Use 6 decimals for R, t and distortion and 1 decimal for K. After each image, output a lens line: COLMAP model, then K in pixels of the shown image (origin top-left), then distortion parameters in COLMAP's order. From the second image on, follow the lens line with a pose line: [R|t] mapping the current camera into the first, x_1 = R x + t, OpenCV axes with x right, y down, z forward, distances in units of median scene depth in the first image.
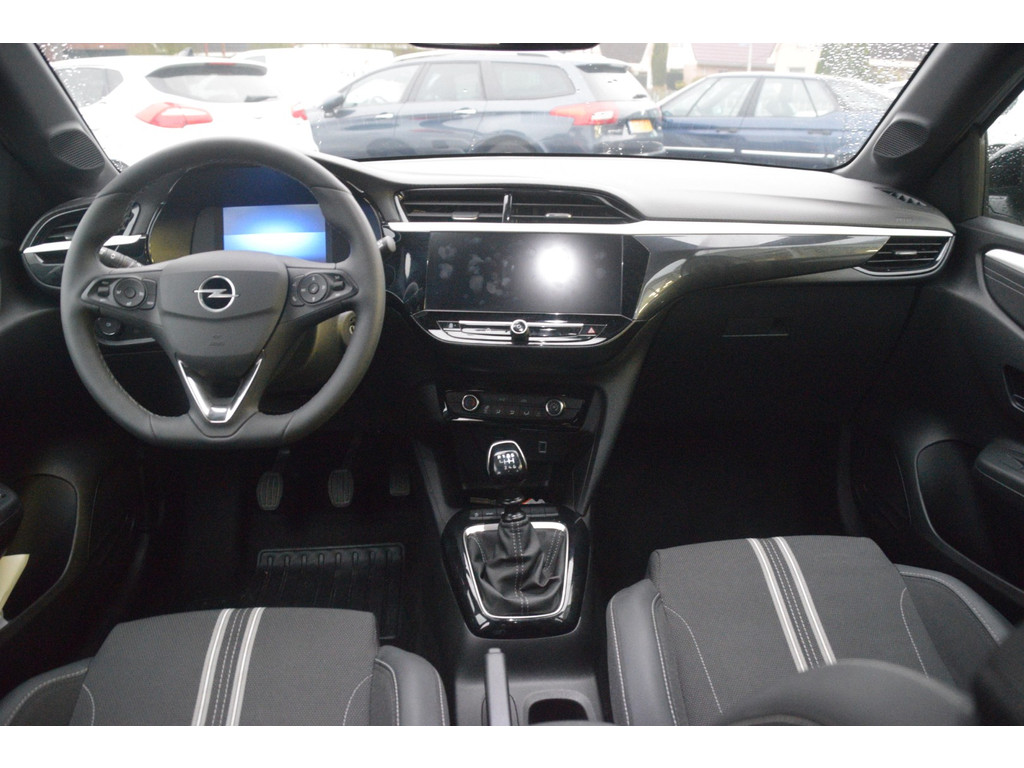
lens RADIAL K [[815.6, 0, 510.3], [0, 815.6, 390.6], [0, 0, 1]] dist [-0.106839, 0.010586]
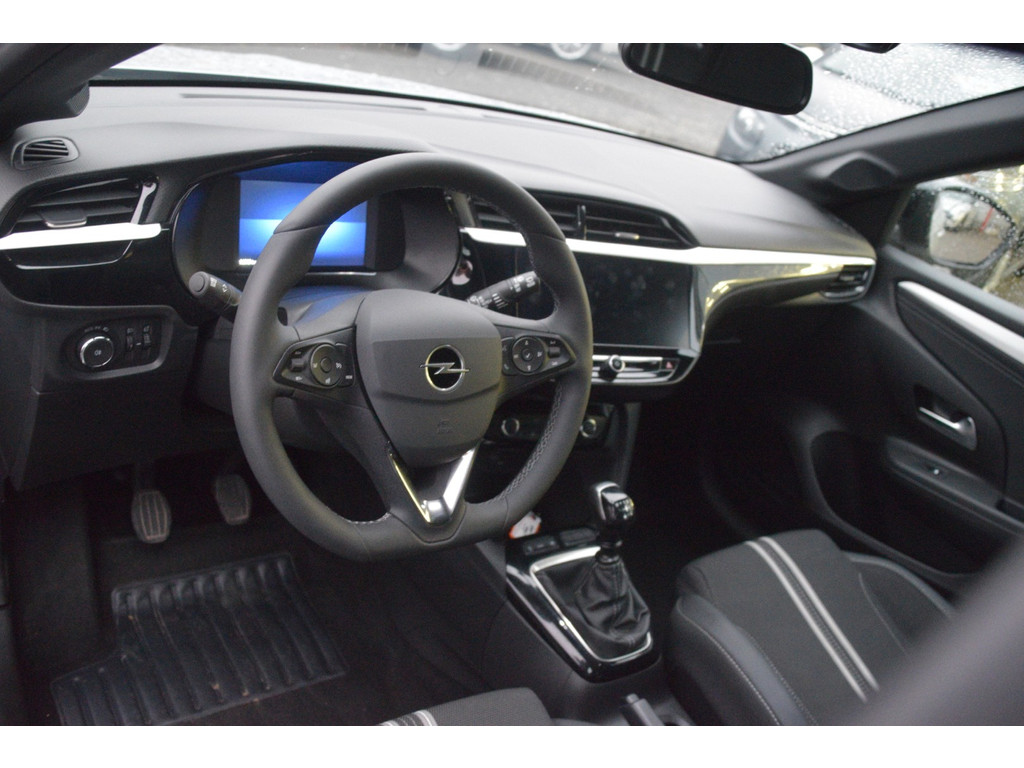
lens RADIAL K [[941.6, 0, 510.6], [0, 941.6, 388.3], [0, 0, 1]] dist [-0.003559, 0.000000]
pose [[0.816700, -0.039411, 0.575714, -0.725103], [-0.064117, 0.985290, 0.158405, -0.215746], [-0.573489, -0.166283, 0.802160, 0.178828]]
